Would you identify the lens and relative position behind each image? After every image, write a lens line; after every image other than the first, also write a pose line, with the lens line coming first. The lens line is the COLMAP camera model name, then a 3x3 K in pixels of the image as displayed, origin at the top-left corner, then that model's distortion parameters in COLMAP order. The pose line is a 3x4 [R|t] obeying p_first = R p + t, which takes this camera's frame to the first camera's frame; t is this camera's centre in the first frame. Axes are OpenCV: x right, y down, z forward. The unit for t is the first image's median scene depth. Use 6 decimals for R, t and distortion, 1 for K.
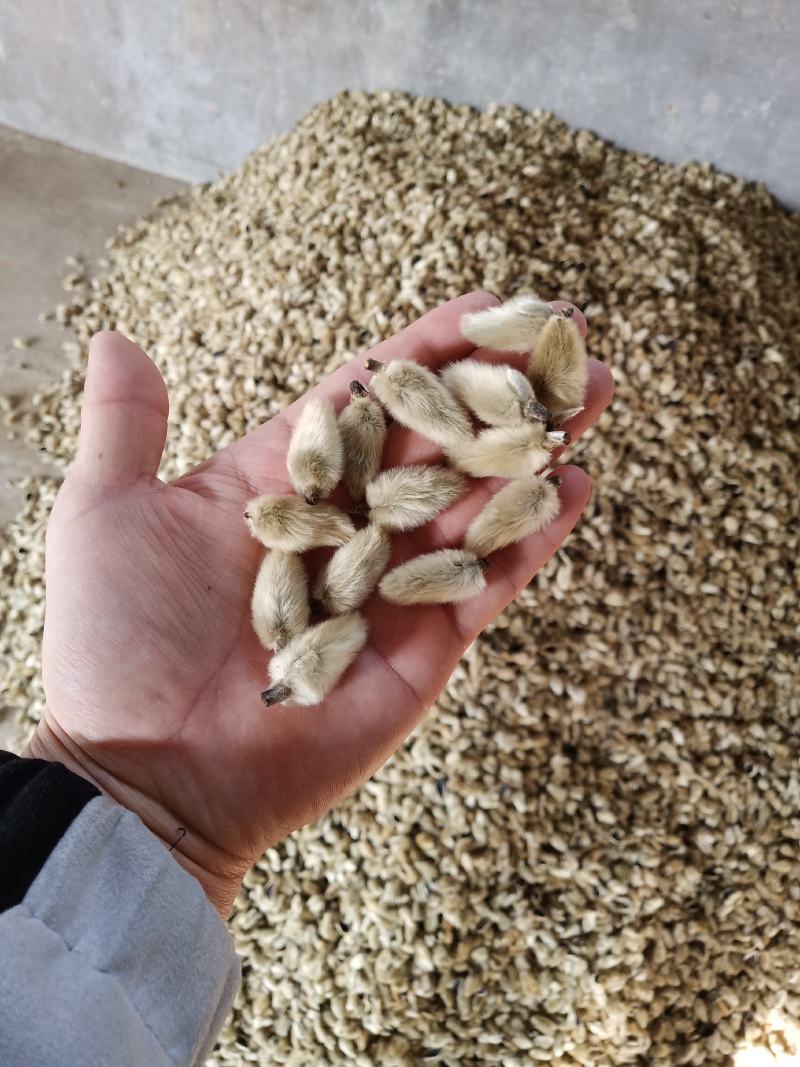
lens RADIAL K [[825.7, 0, 387.4], [0, 825.7, 500.3], [0, 0, 1]] dist [-0.073789, 0.072111]
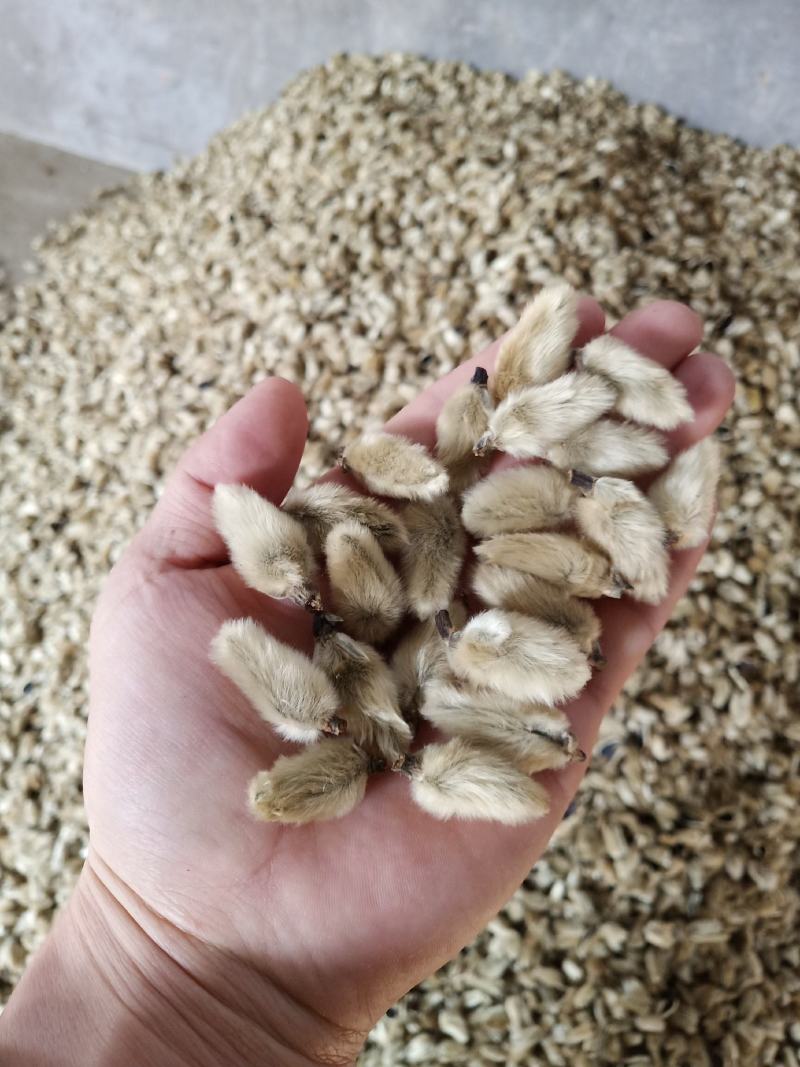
lens RADIAL K [[832.7, 0, 387.3], [0, 832.7, 499.6], [0, 0, 1]] dist [-0.075043, 0.075834]
pose [[0.995944, -0.017962, 0.088164, -0.117299], [0.020092, 0.999526, -0.023328, -0.060671], [-0.087703, 0.025004, 0.995833, 0.277261]]
